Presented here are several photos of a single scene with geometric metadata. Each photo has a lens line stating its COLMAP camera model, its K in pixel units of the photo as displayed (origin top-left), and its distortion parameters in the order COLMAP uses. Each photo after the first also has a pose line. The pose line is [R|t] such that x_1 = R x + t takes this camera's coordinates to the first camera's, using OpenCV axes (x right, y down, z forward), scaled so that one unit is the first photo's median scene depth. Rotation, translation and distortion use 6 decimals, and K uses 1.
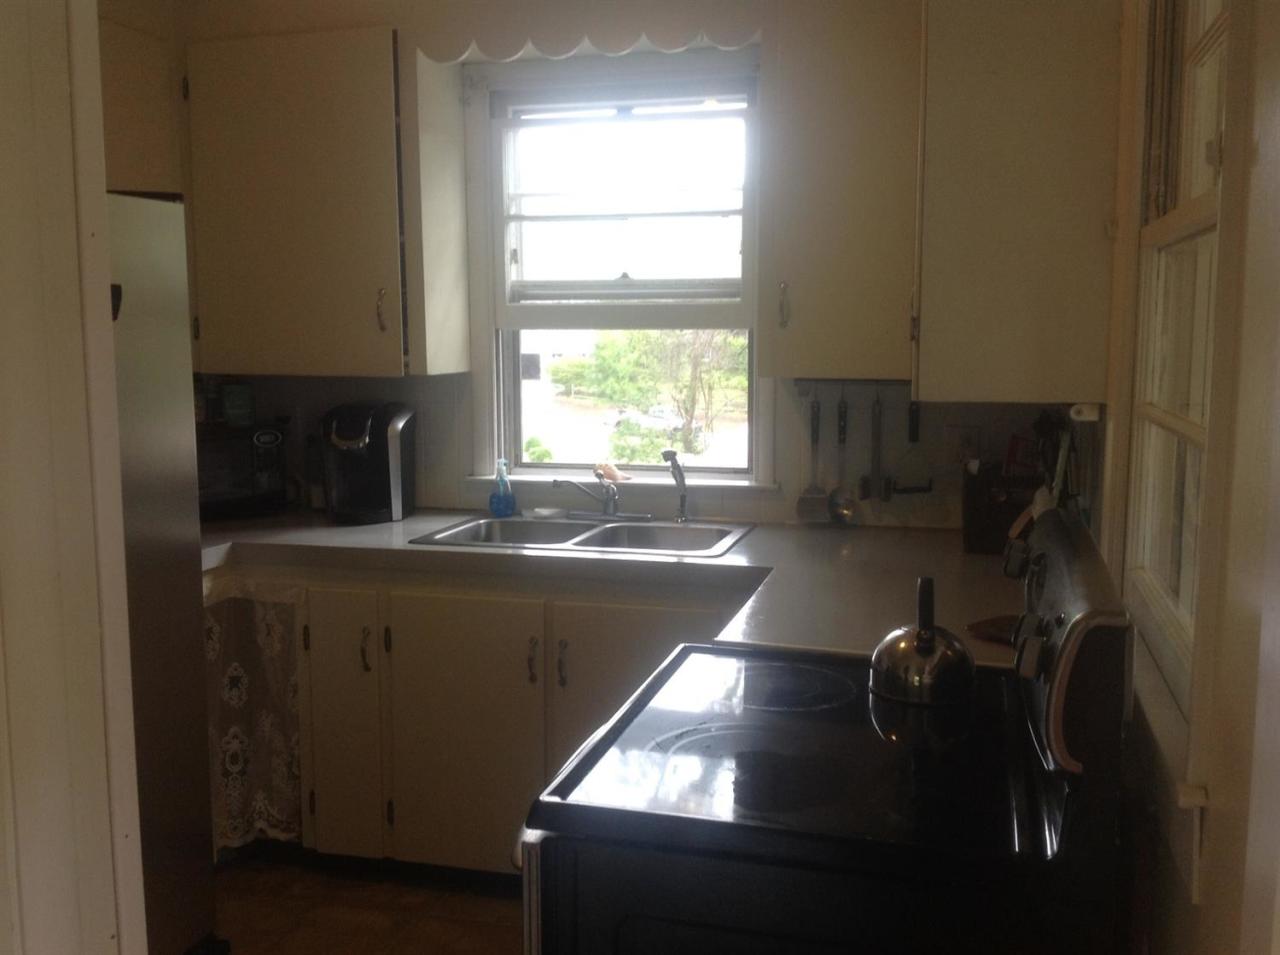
lens RADIAL K [[1205.3, 0, 640.0], [0, 1205.3, 477.5], [0, 0, 1]] dist [0.182895, -0.001019]
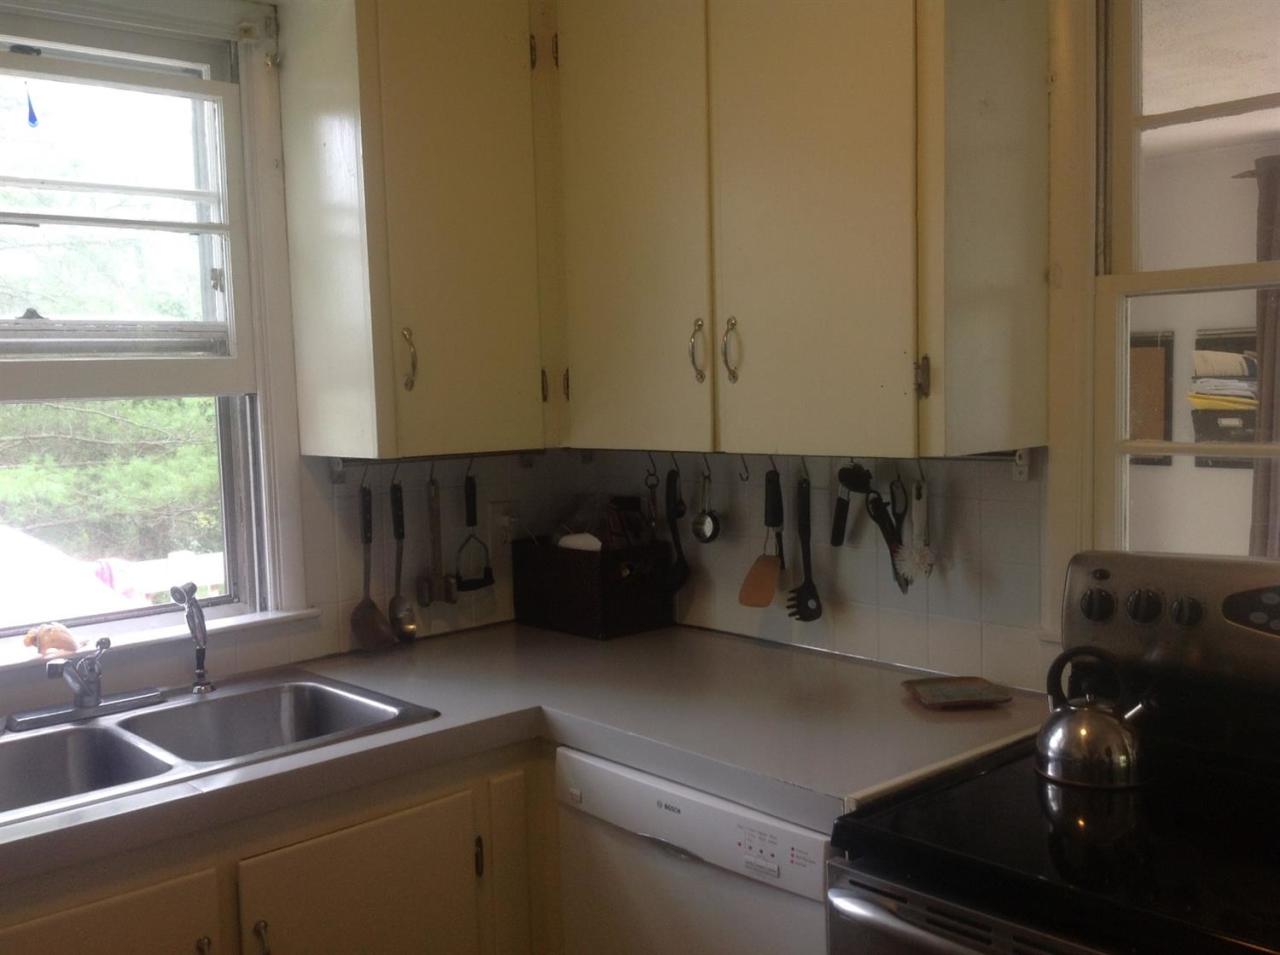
lens RADIAL K [[1205.3, 0, 640.0], [0, 1205.3, 477.5], [0, 0, 1]] dist [0.182895, -0.001019]
pose [[0.559743, -0.081936, 0.824605, -0.384083], [0.140701, 0.990048, 0.002867, -0.047337], [-0.816634, 0.114418, 0.565701, 0.425944]]
